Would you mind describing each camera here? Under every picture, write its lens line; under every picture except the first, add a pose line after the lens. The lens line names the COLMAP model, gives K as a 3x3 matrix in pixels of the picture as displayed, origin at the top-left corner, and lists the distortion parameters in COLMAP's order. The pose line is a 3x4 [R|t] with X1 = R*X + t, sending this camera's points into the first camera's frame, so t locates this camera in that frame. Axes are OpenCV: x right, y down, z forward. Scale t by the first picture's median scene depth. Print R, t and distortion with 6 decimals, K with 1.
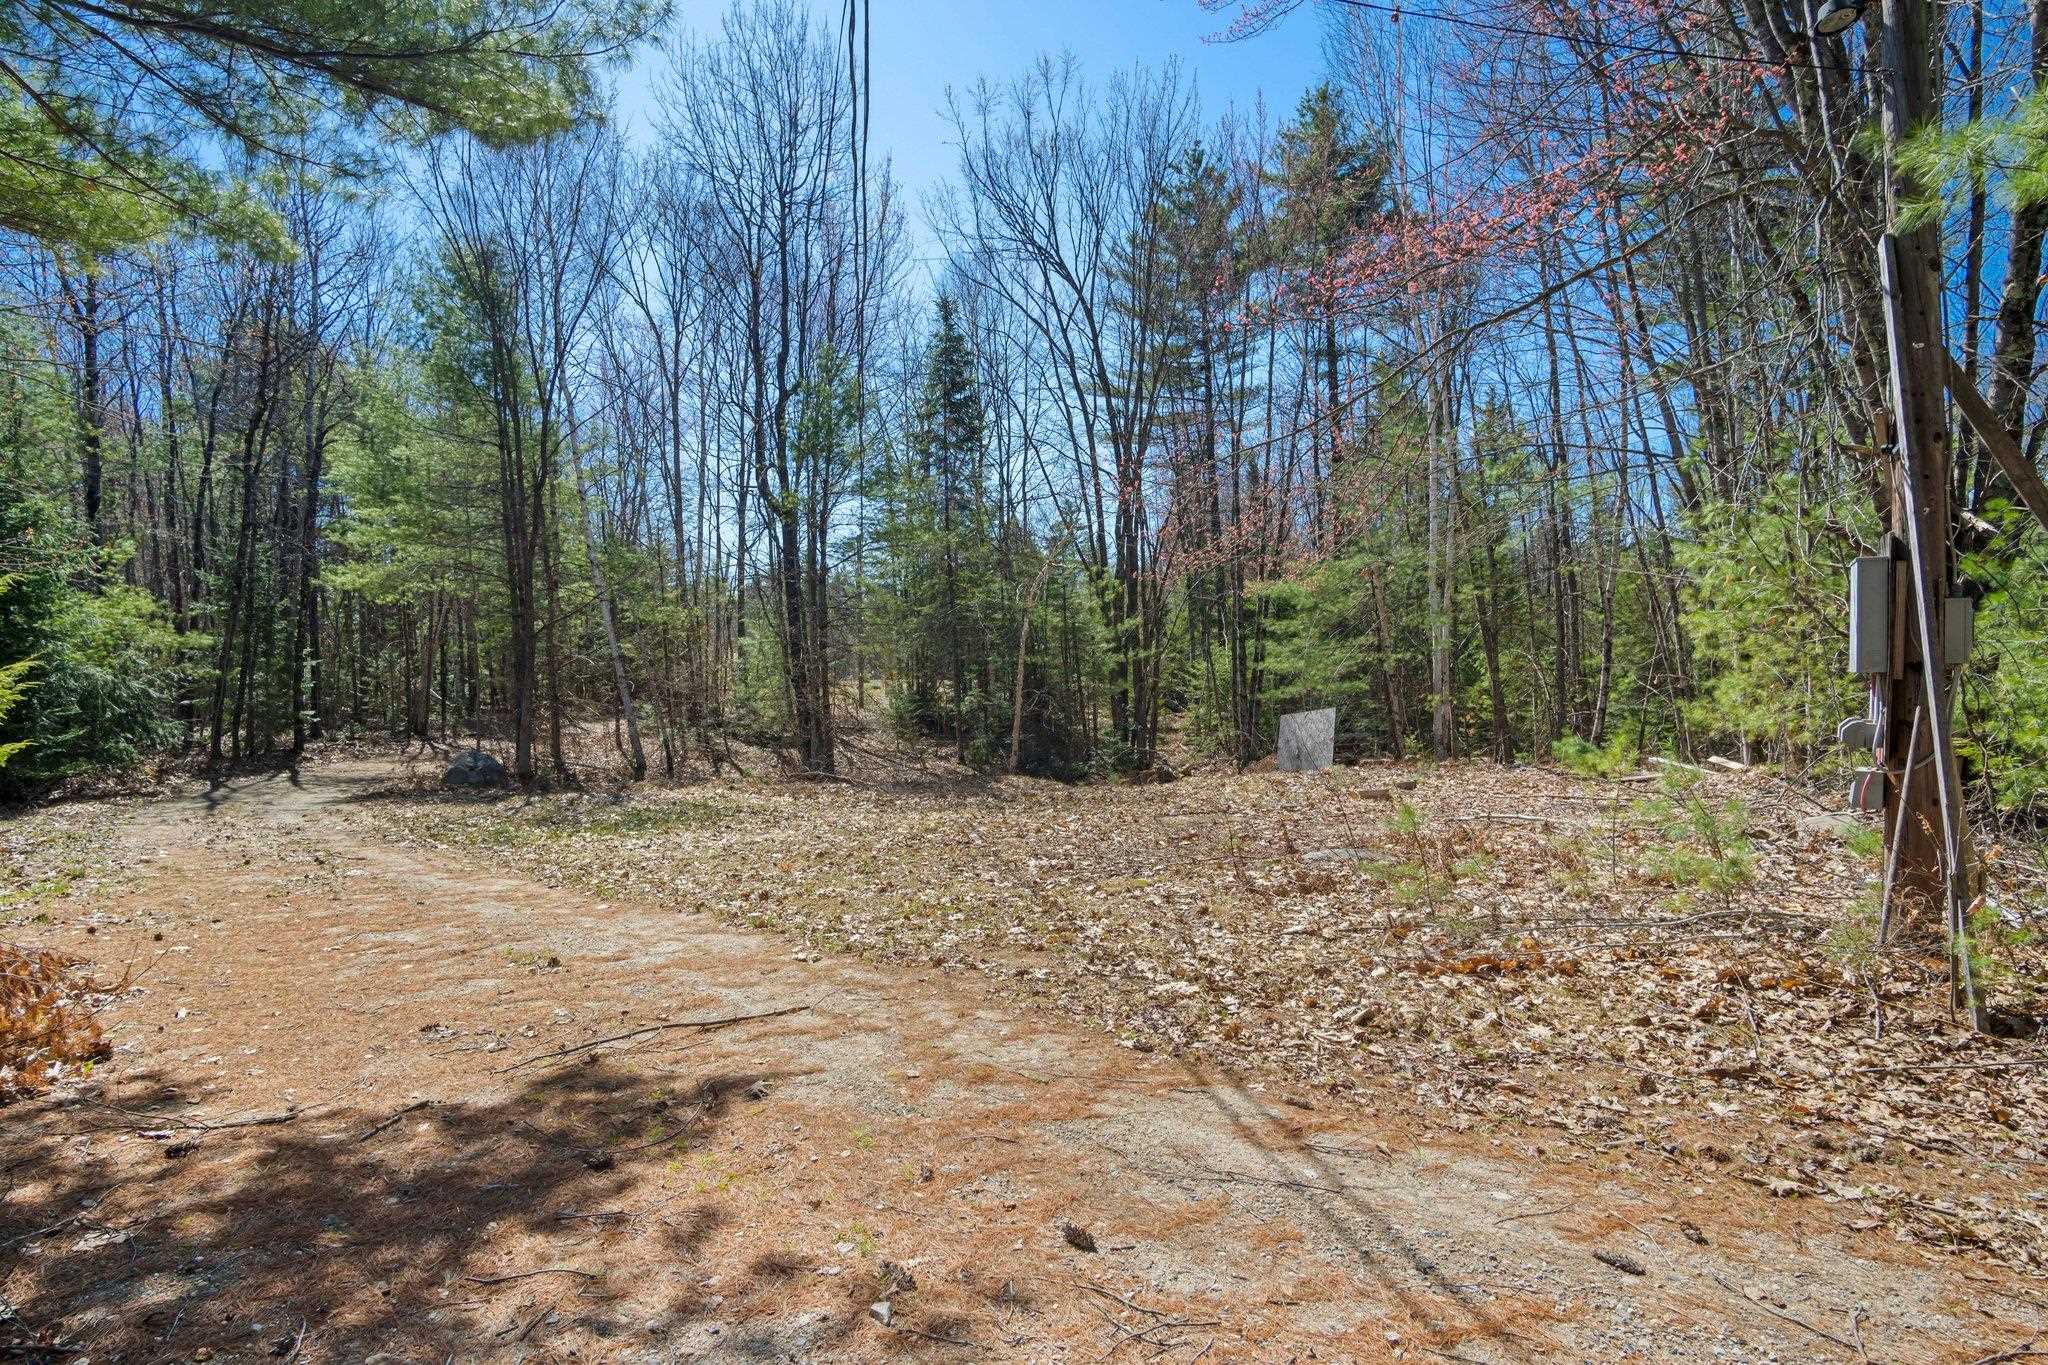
lens RADIAL K [[1109.6, 0, 1024.0], [0, 1109.6, 682.5], [0, 0, 1]] dist [-0.026682, 0.001843]
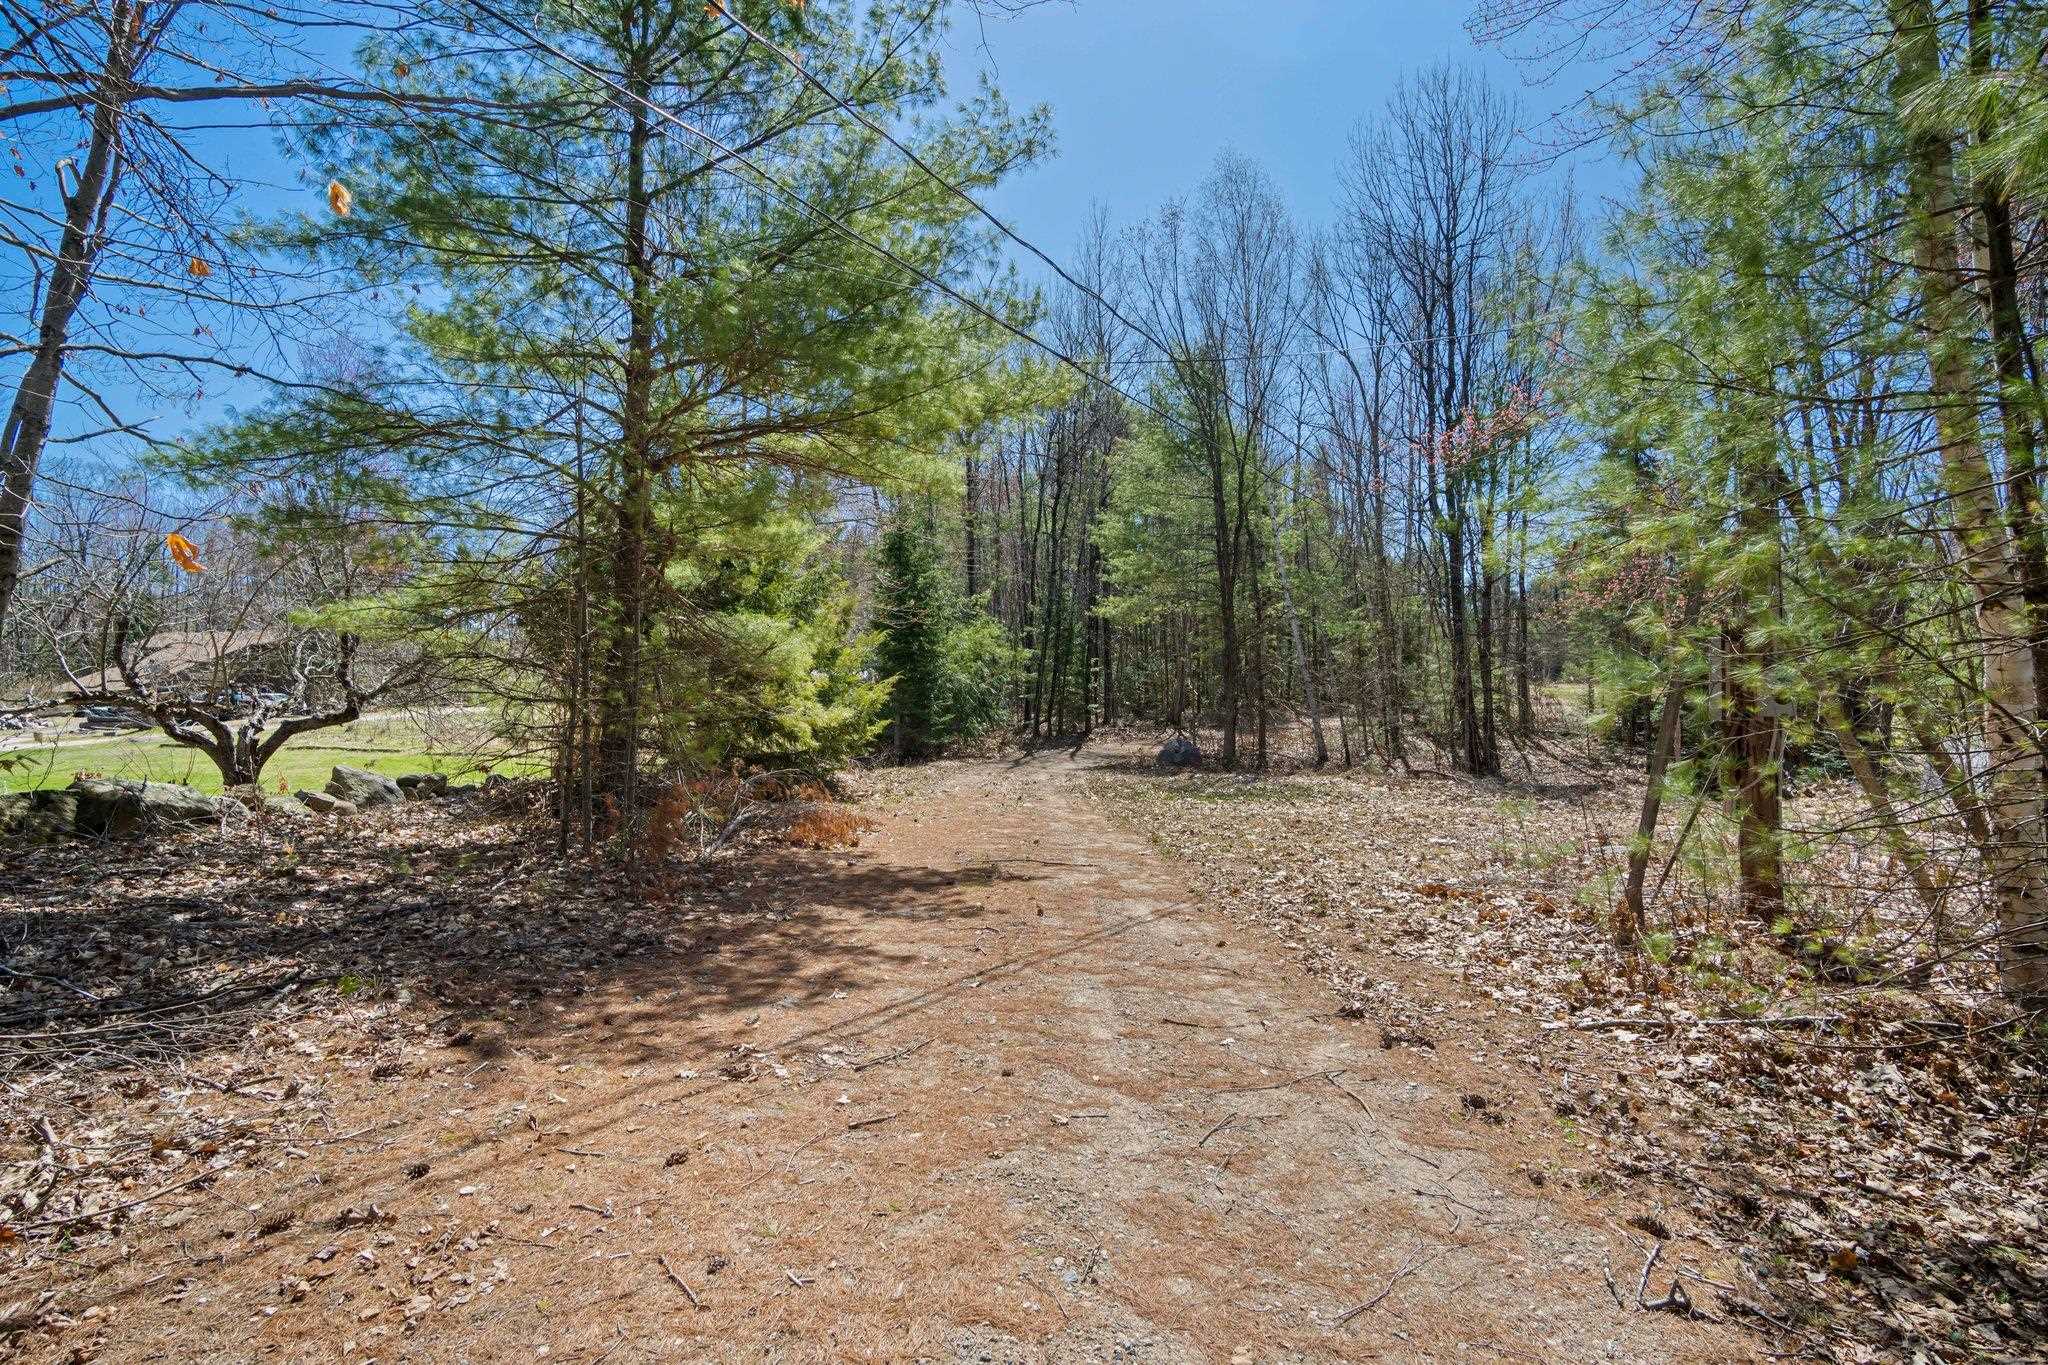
lens RADIAL K [[1109.6, 0, 1024.0], [0, 1109.6, 682.5], [0, 0, 1]] dist [-0.026682, 0.001843]
pose [[0.757832, 0.011140, -0.652354, 0.189999], [-0.007821, 0.999937, 0.007990, -0.011834], [0.652402, -0.000953, 0.757872, -0.106285]]
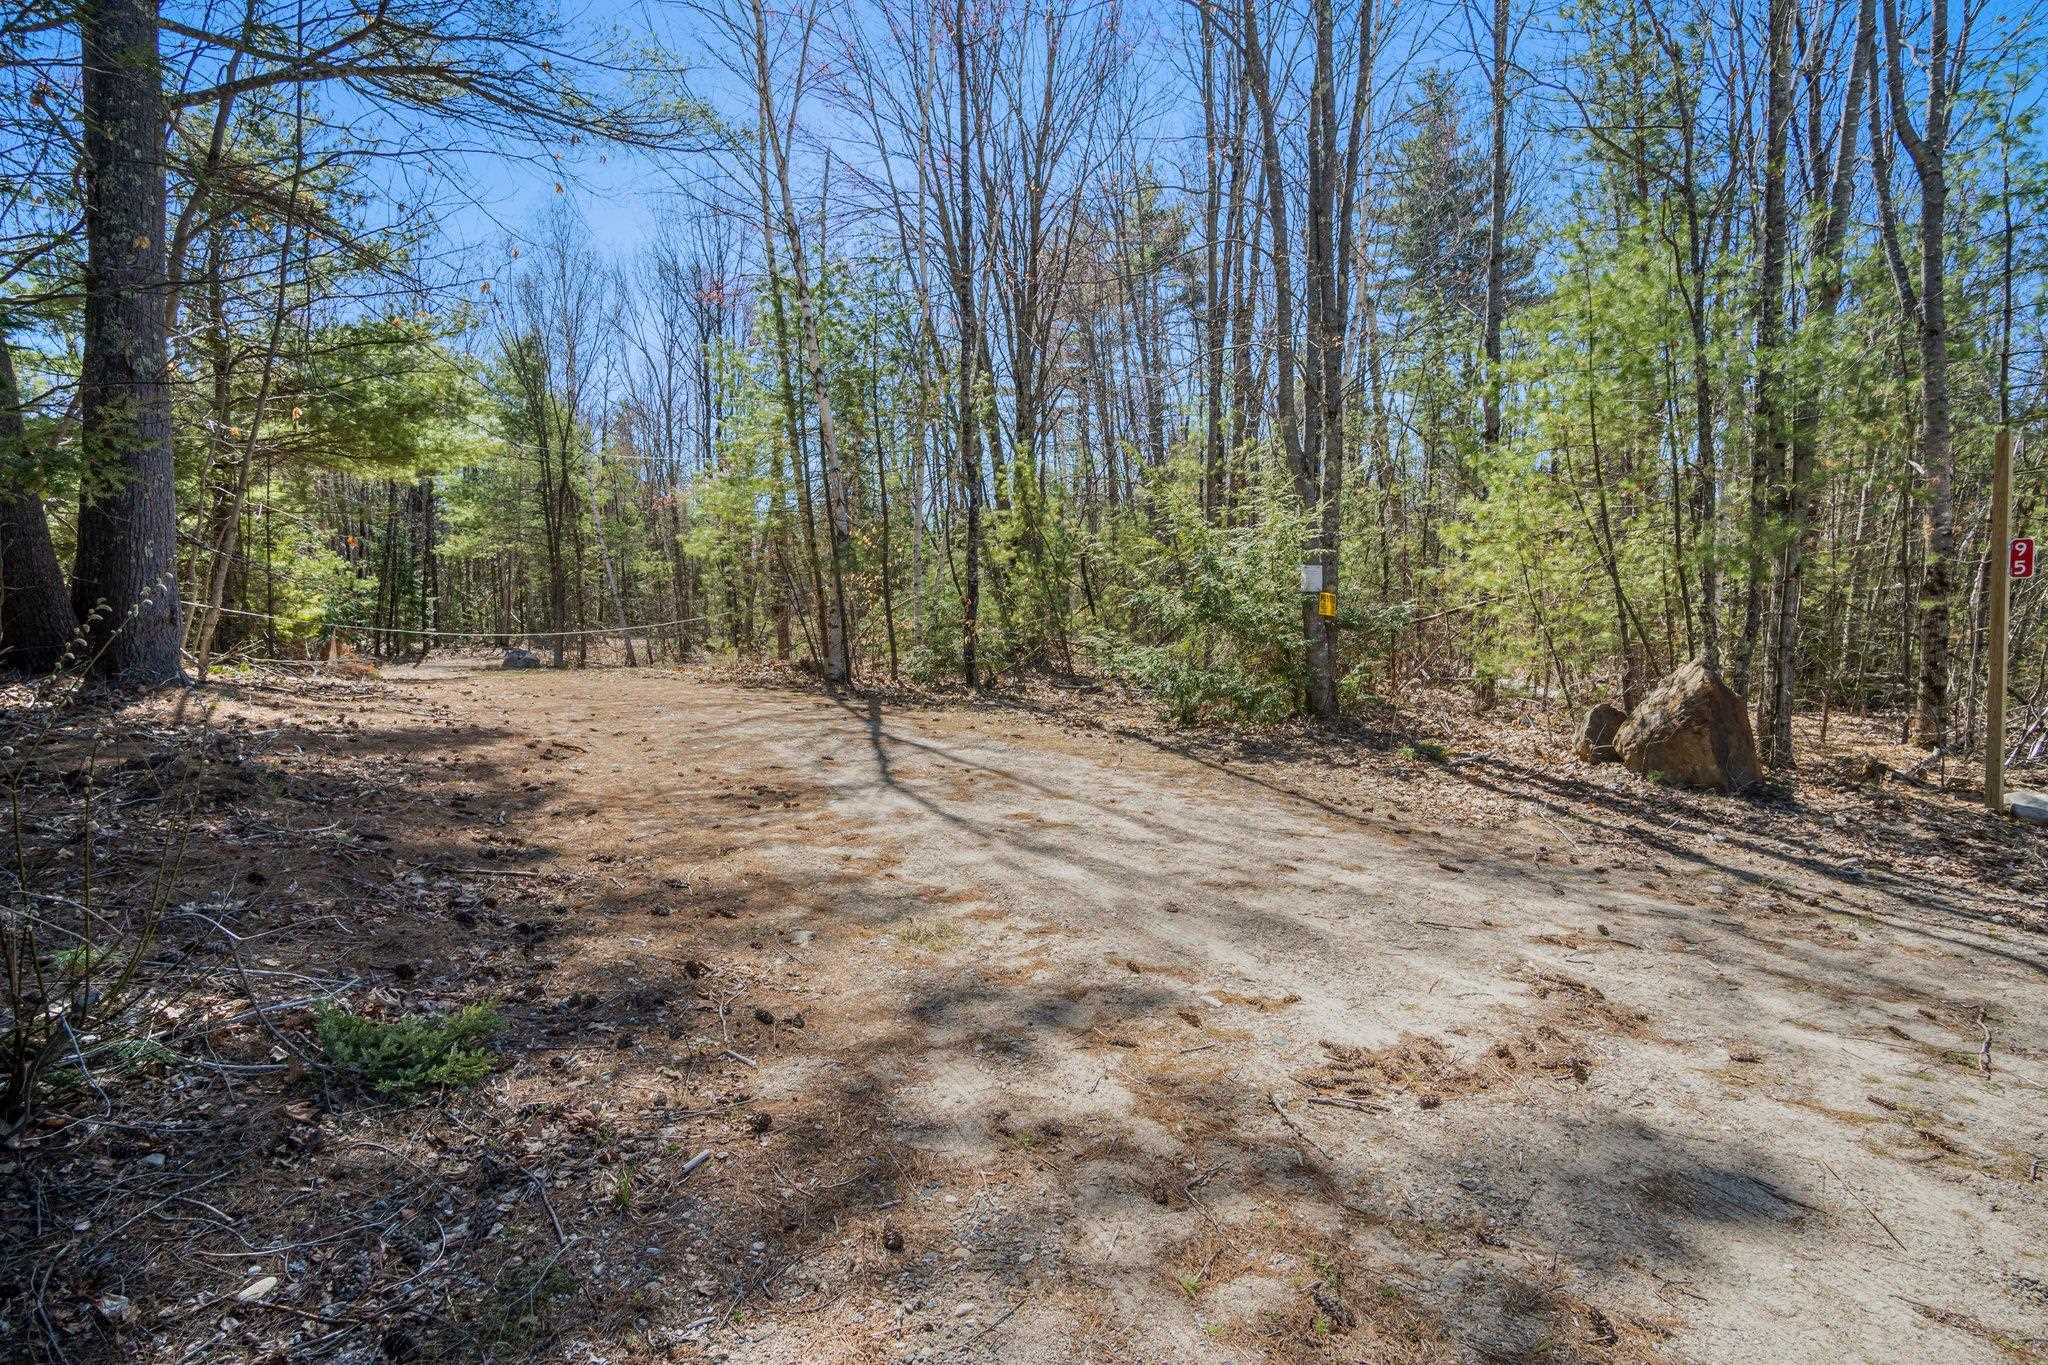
lens RADIAL K [[1109.6, 0, 1024.0], [0, 1109.6, 682.5], [0, 0, 1]] dist [-0.026682, 0.001843]
pose [[0.994890, 0.007659, -0.100674, 0.376132], [-0.002370, 0.998615, 0.052553, 0.018725], [0.100937, -0.052046, 0.993531, -0.518842]]
